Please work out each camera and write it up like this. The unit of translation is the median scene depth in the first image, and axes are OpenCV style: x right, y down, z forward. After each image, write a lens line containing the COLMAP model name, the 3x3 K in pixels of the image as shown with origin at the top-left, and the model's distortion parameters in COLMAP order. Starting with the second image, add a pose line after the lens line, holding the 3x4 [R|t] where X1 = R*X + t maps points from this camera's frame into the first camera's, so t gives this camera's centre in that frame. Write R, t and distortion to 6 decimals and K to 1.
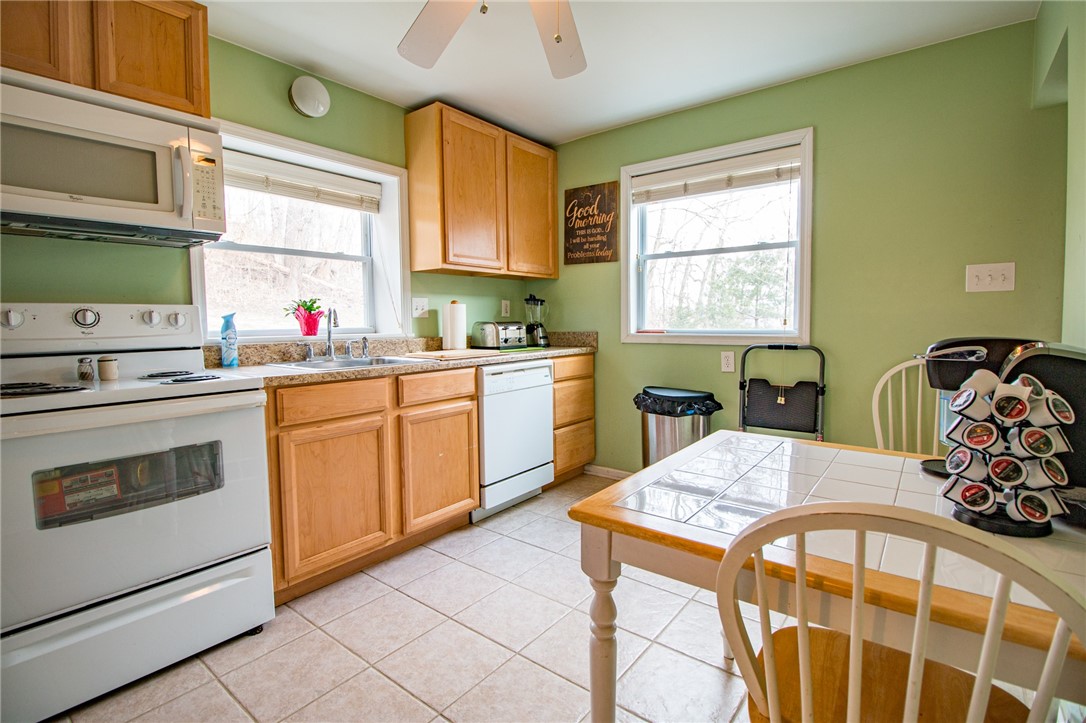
lens RADIAL K [[515.5, 0, 550.7], [0, 515.5, 356.6], [0, 0, 1]] dist [-0.001263, -0.002323]
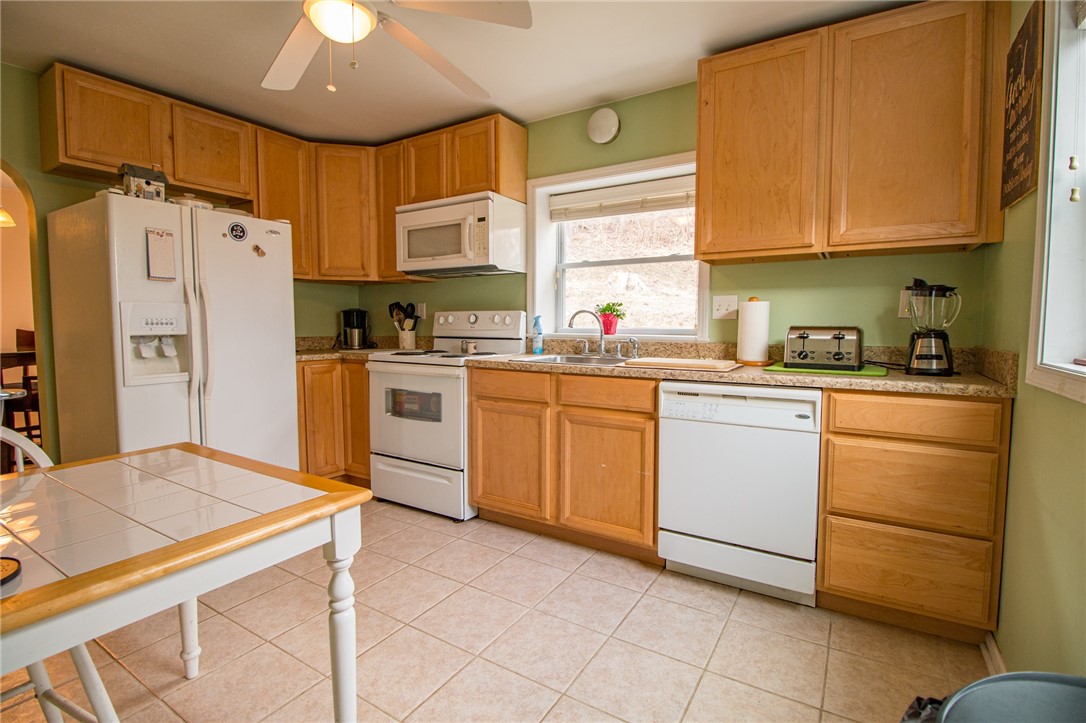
lens RADIAL K [[515.5, 0, 544.0], [0, 515.5, 357.4], [0, 0, 1]] dist [-0.001263, -0.002323]
pose [[0.088344, 0.081516, -0.992749, 0.664181], [-0.071492, 0.994594, 0.075305, -0.066183], [0.993521, 0.064321, 0.093695, 0.752935]]
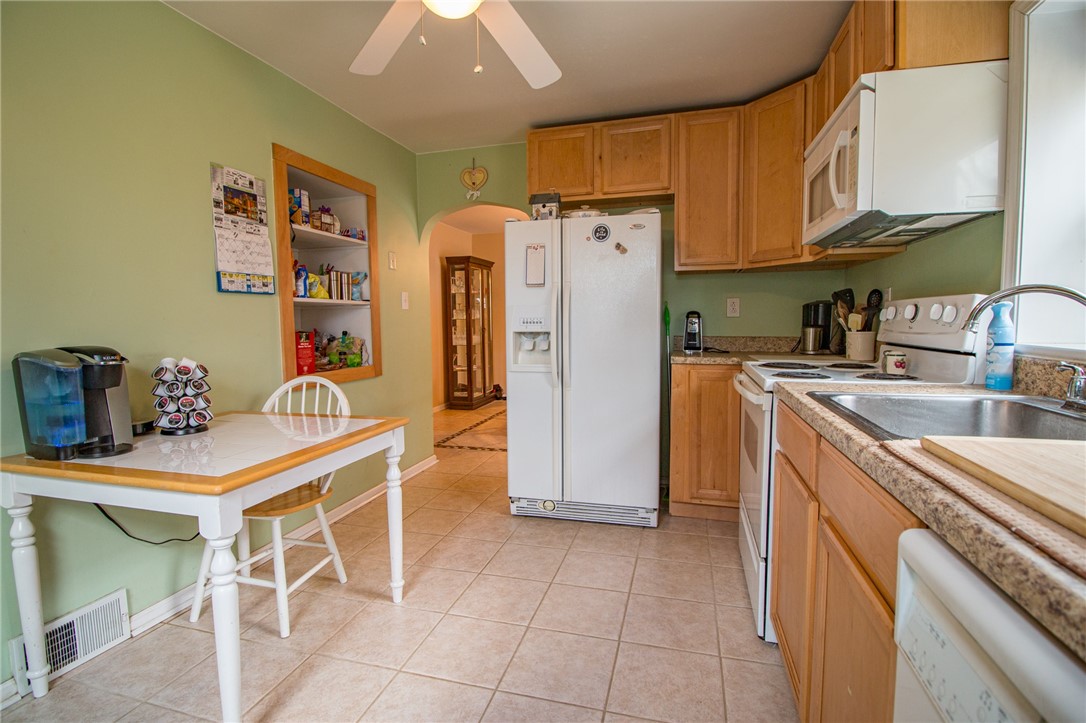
lens RADIAL K [[515.5, 0, 538.5], [0, 515.5, 357.6], [0, 0, 1]] dist [-0.001263, -0.002323]
pose [[-0.933848, 0.046711, -0.354608, 0.104545], [-0.004177, 0.989944, 0.141401, -0.088885], [0.357647, 0.133528, -0.924261, 1.169720]]
